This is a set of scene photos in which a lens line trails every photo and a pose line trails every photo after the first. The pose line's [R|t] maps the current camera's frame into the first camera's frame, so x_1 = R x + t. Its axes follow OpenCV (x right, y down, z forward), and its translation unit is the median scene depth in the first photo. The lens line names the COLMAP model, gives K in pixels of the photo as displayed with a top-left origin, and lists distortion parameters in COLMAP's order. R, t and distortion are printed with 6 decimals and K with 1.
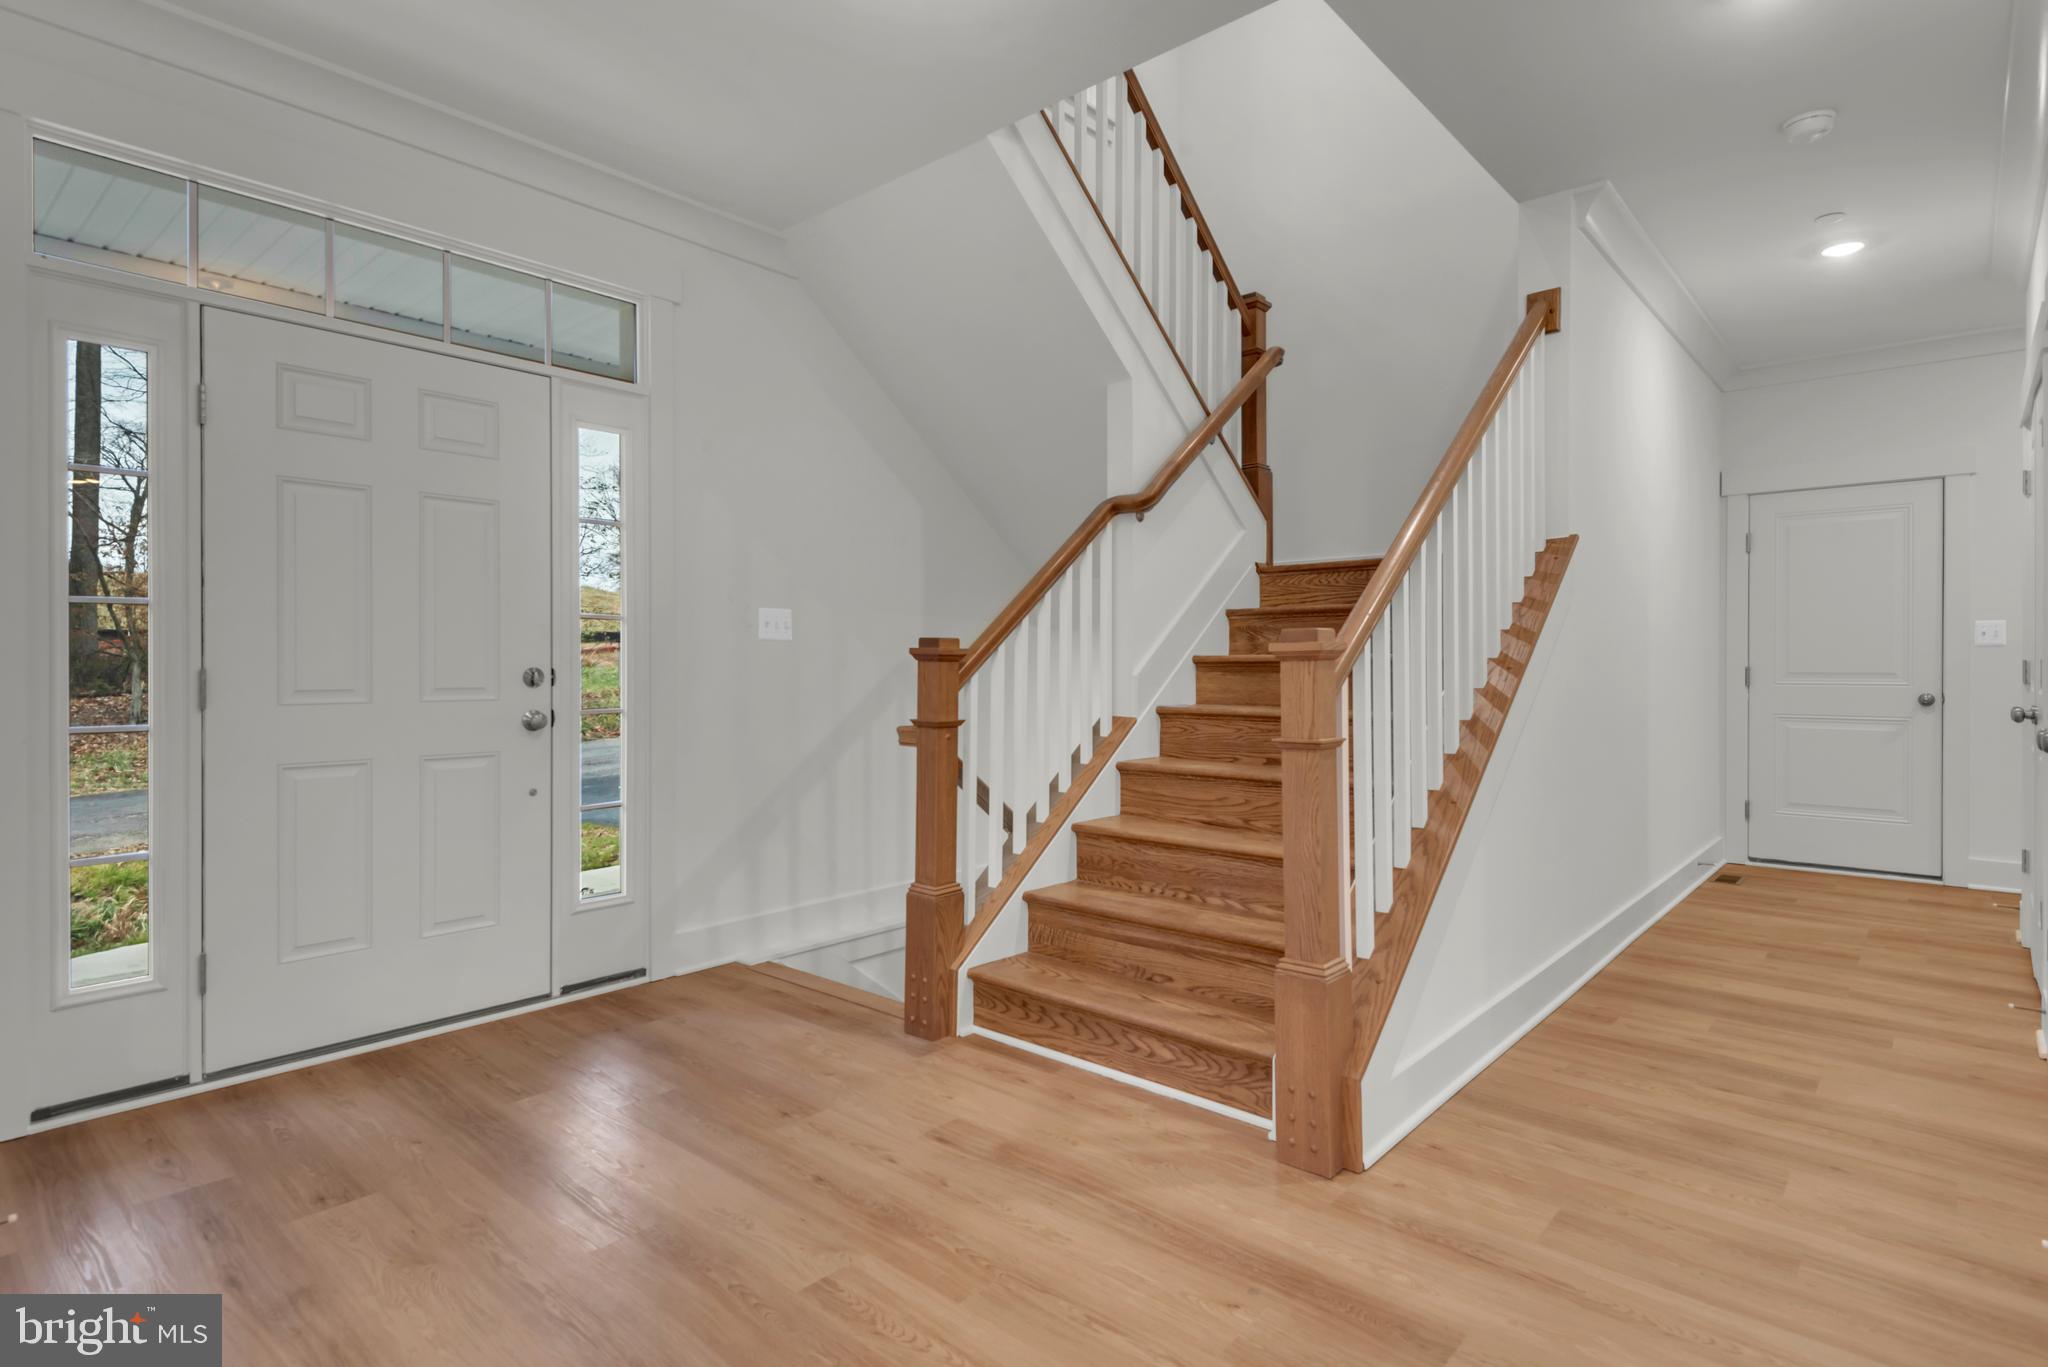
lens RADIAL K [[1077.9, 0, 1059.7], [0, 1077.9, 653.3], [0, 0, 1]] dist [0.006354, 0.000297]
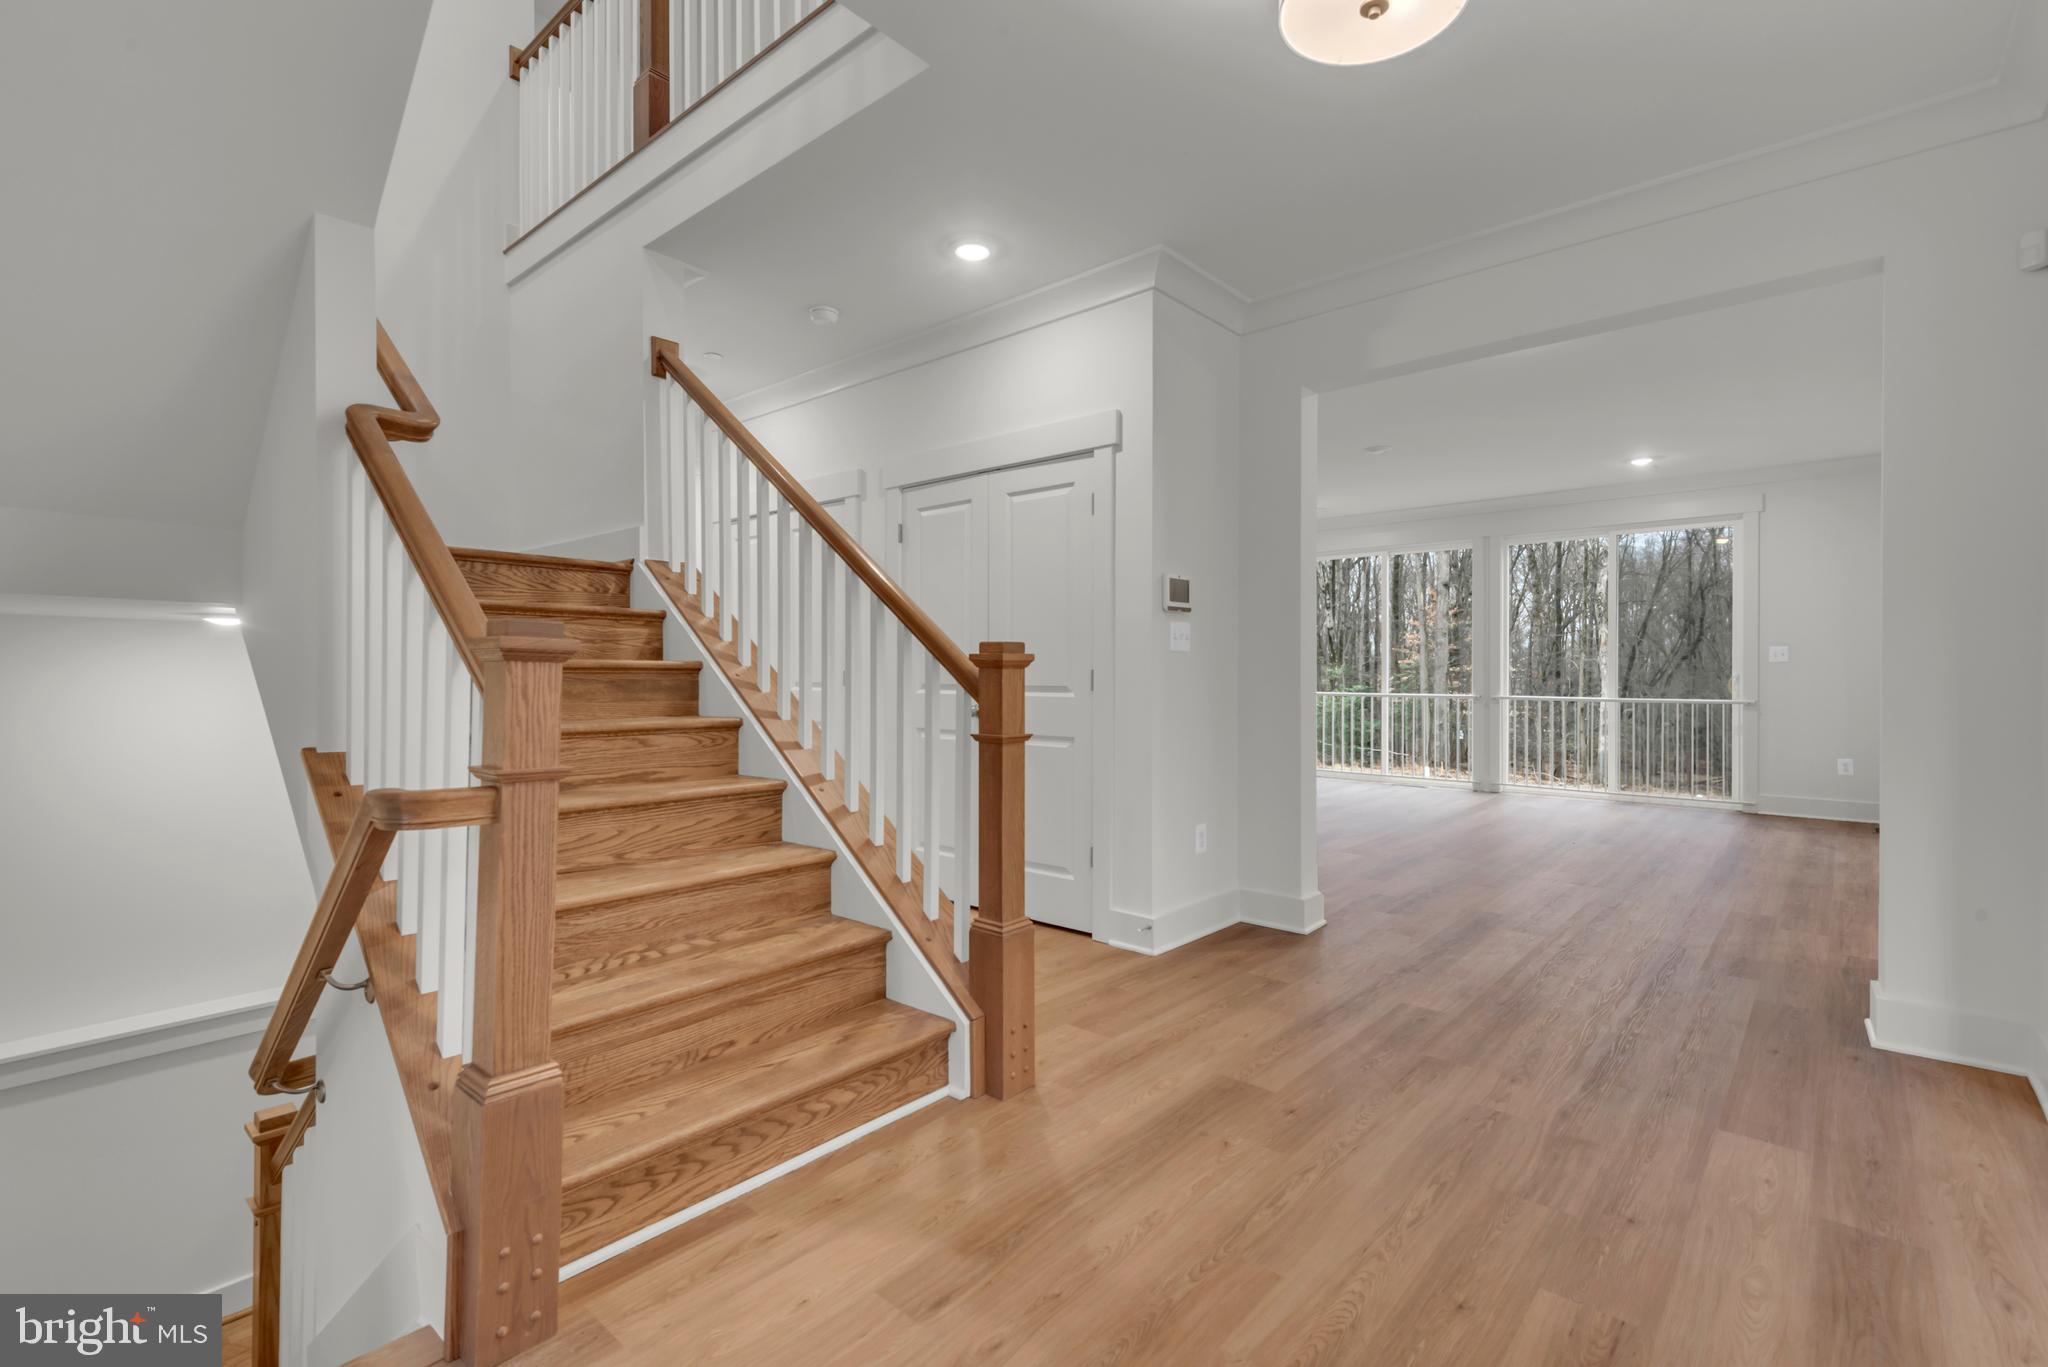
lens RADIAL K [[922.6, 0, 1014.5], [0, 922.6, 670.9], [0, 0, 1]] dist [0.025494, -0.009923]
pose [[0.021567, -0.002670, 0.999764, -0.642408], [-0.003953, 0.999988, 0.002755, 0.009234], [-0.999760, -0.004012, 0.021556, 0.798547]]
